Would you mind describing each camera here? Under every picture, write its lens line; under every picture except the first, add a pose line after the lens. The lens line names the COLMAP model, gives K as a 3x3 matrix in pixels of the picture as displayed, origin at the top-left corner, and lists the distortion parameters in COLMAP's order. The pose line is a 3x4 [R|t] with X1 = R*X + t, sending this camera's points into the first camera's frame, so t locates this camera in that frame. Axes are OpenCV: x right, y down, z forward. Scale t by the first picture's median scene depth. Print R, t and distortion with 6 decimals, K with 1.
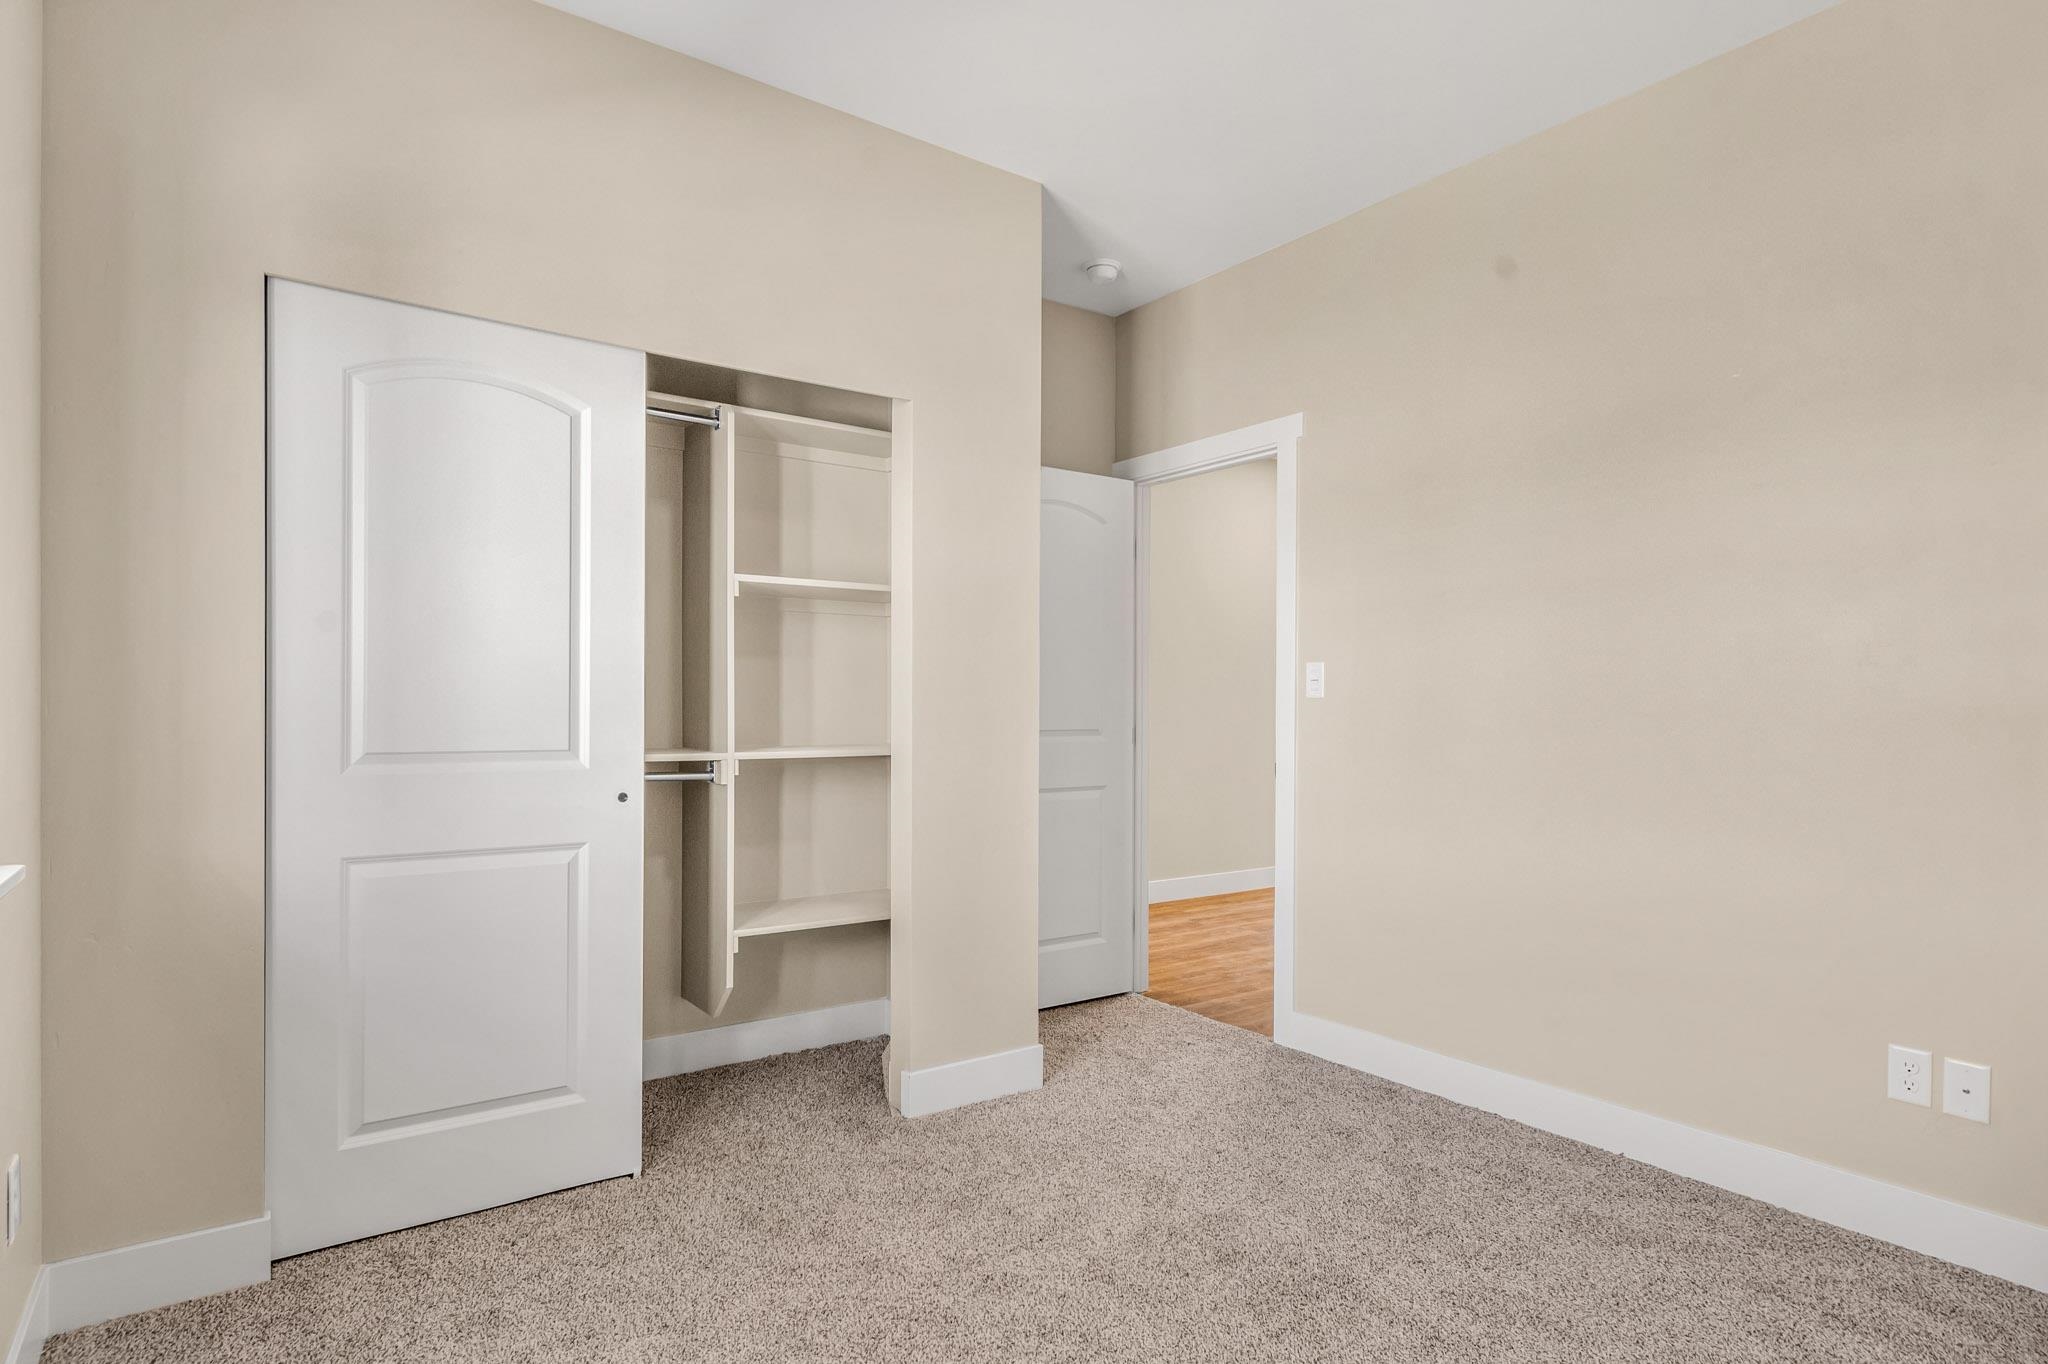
lens RADIAL K [[1060.6, 0, 1014.1], [0, 1060.6, 704.3], [0, 0, 1]] dist [-0.000551, -0.000067]
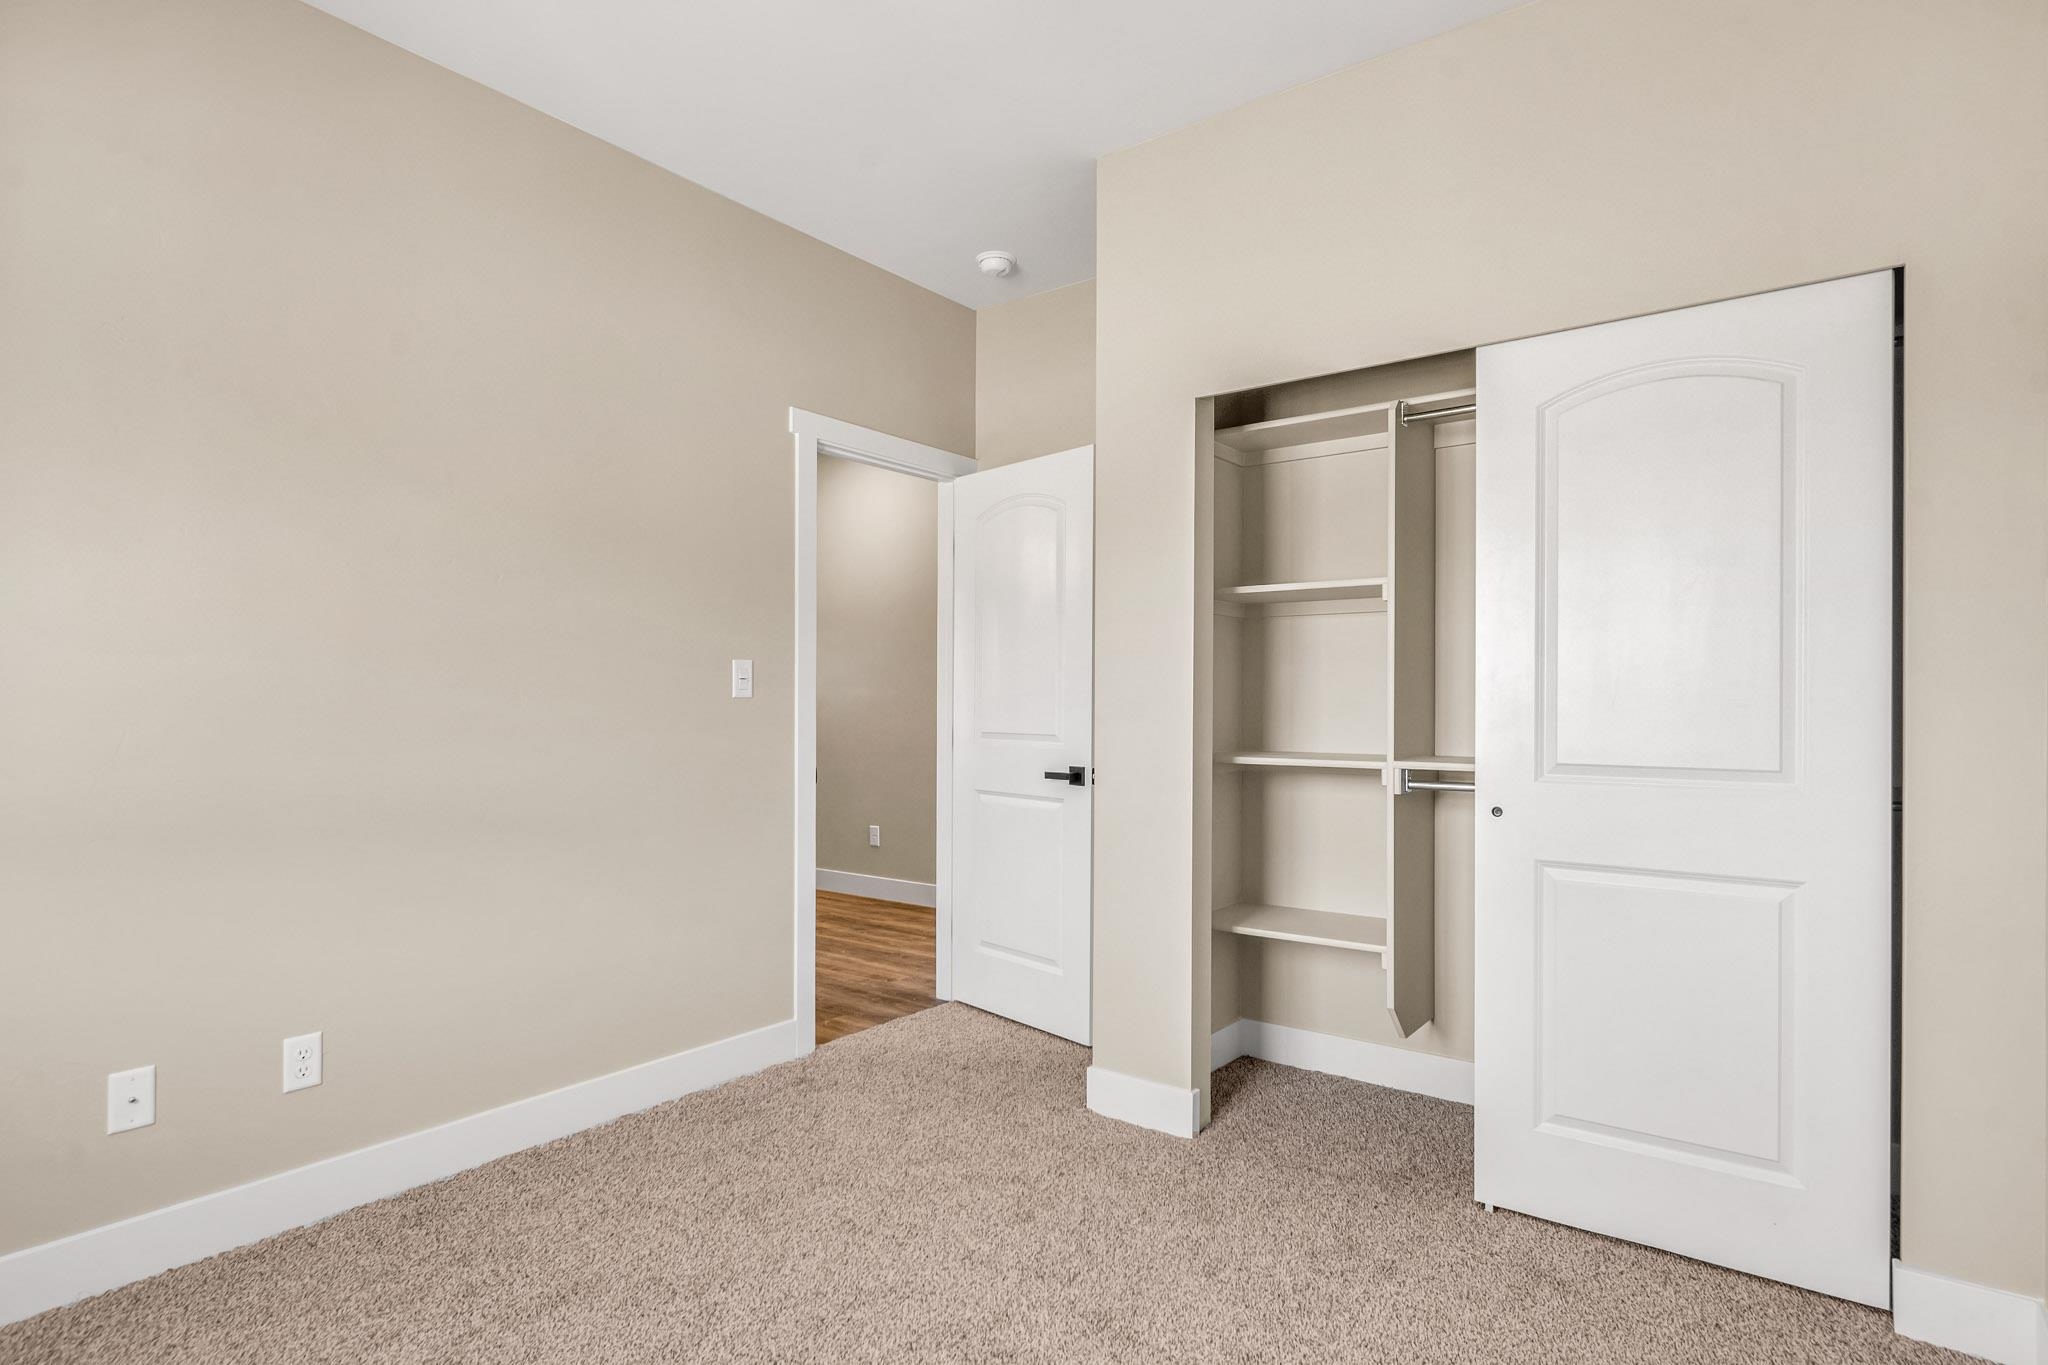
lens RADIAL K [[1060.6, 0, 1014.1], [0, 1060.6, 704.8], [0, 0, 1]] dist [-0.000551, -0.000067]
pose [[0.298793, -0.008528, -0.954280, 0.310500], [-0.004960, 0.999933, -0.010489, 0.002720], [0.954305, 0.007867, 0.298731, 0.219605]]
